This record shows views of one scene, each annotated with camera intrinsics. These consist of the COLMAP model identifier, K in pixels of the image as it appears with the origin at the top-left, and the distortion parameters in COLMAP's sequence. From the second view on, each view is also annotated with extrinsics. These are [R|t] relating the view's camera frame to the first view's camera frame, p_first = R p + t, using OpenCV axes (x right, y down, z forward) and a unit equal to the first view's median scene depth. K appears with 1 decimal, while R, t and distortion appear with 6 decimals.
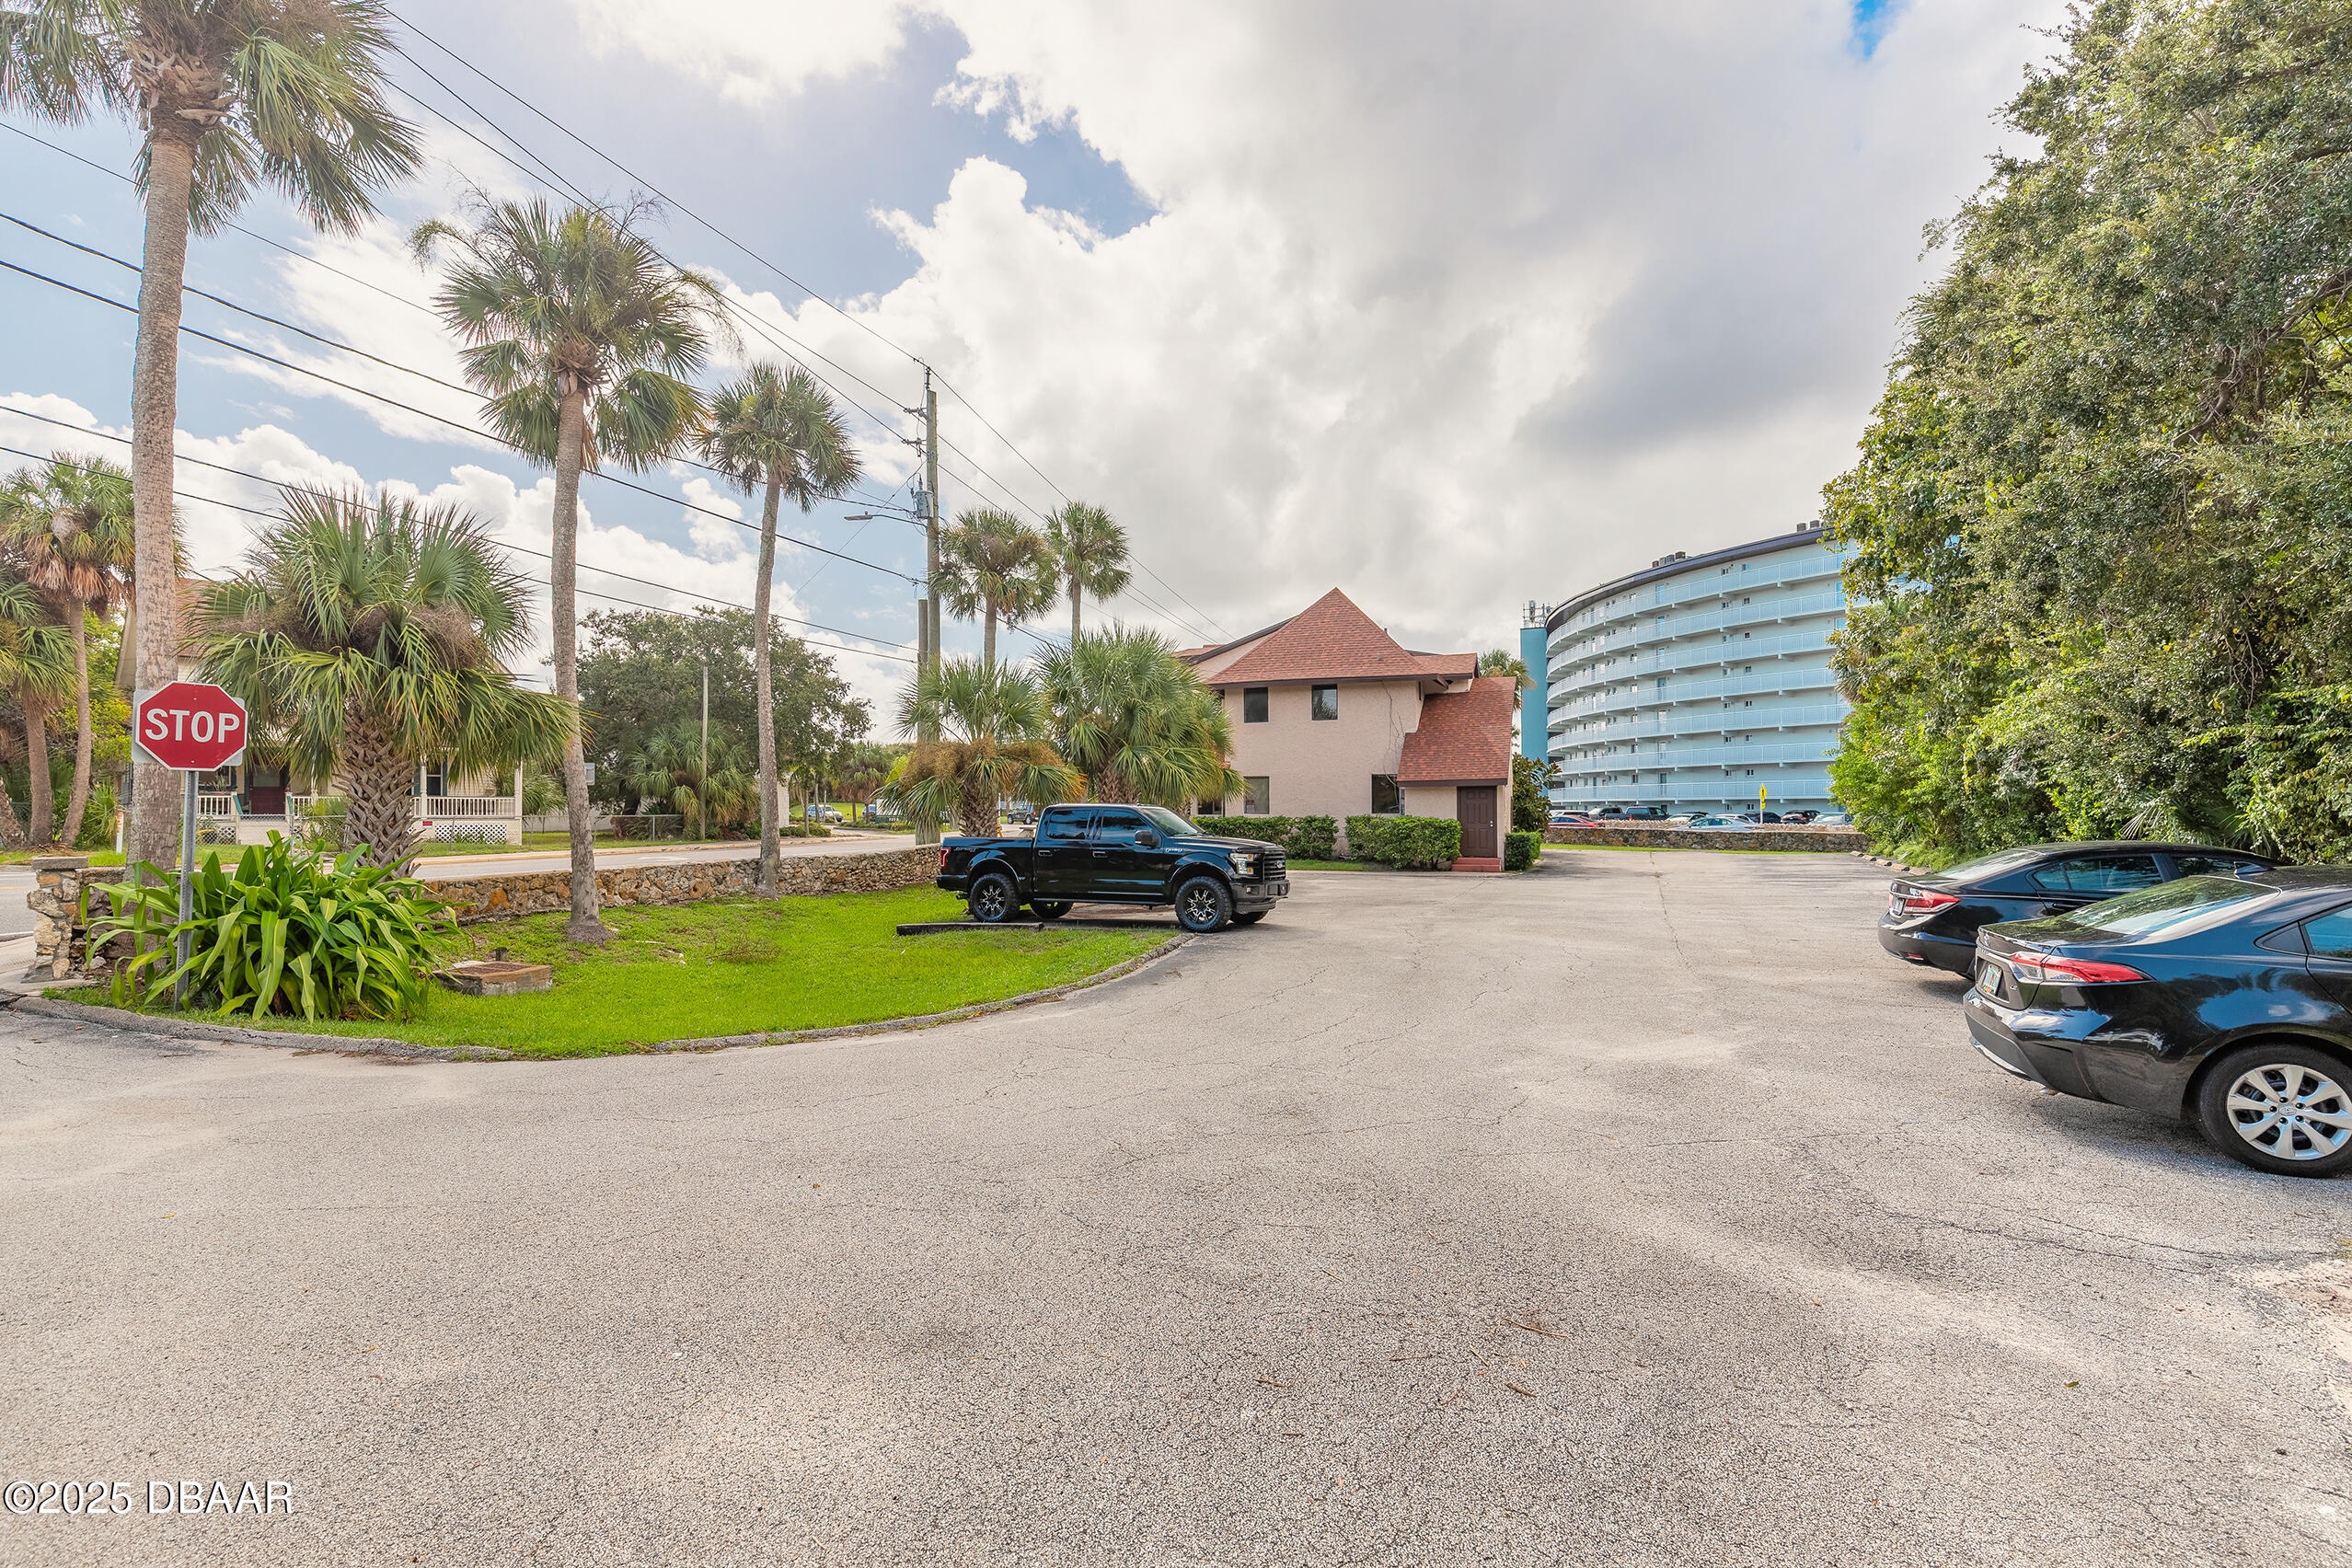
lens RADIAL K [[1068.0, 0, 1174.0], [0, 1068.0, 792.9], [0, 0, 1]] dist [0.006792, -0.001261]
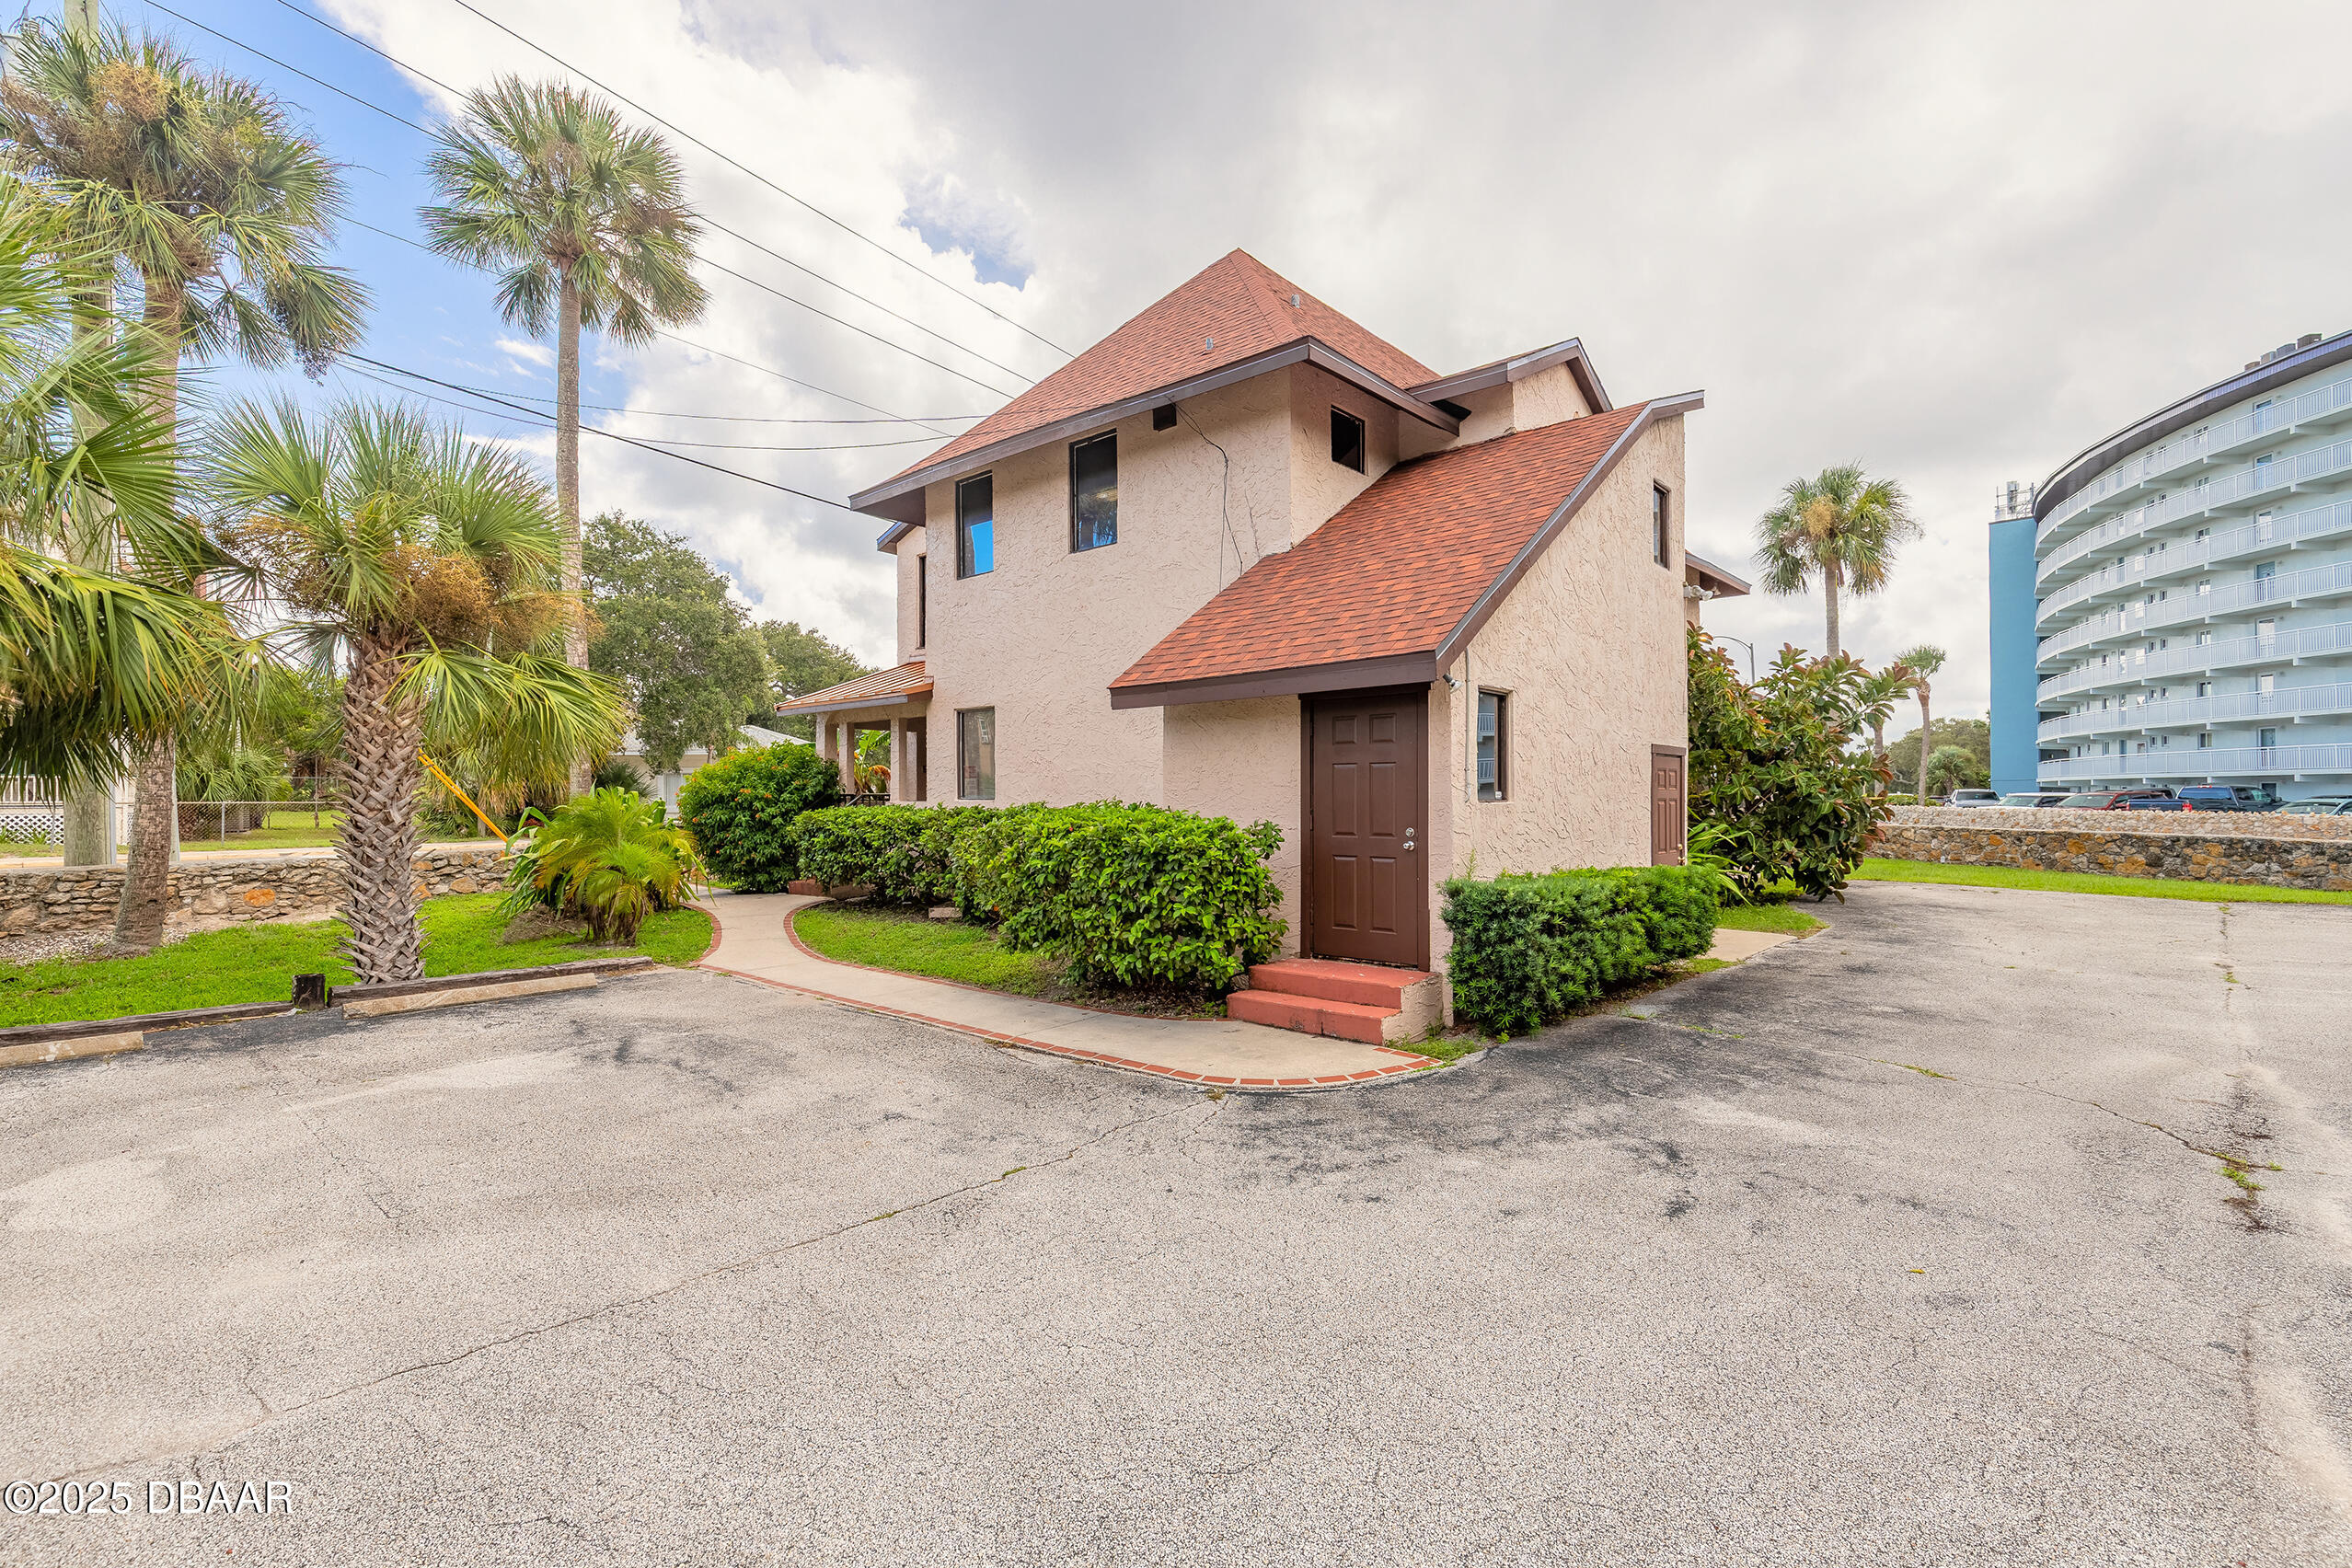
lens RADIAL K [[1068.0, 0, 1177.4], [0, 1068.0, 778.7], [0, 0, 1]] dist [0.006792, -0.001261]
pose [[0.935007, 0.001869, -0.354624, 0.109847], [0.000223, 0.999983, 0.005858, 0.004516], [0.354629, -0.005556, 0.934991, 0.242303]]
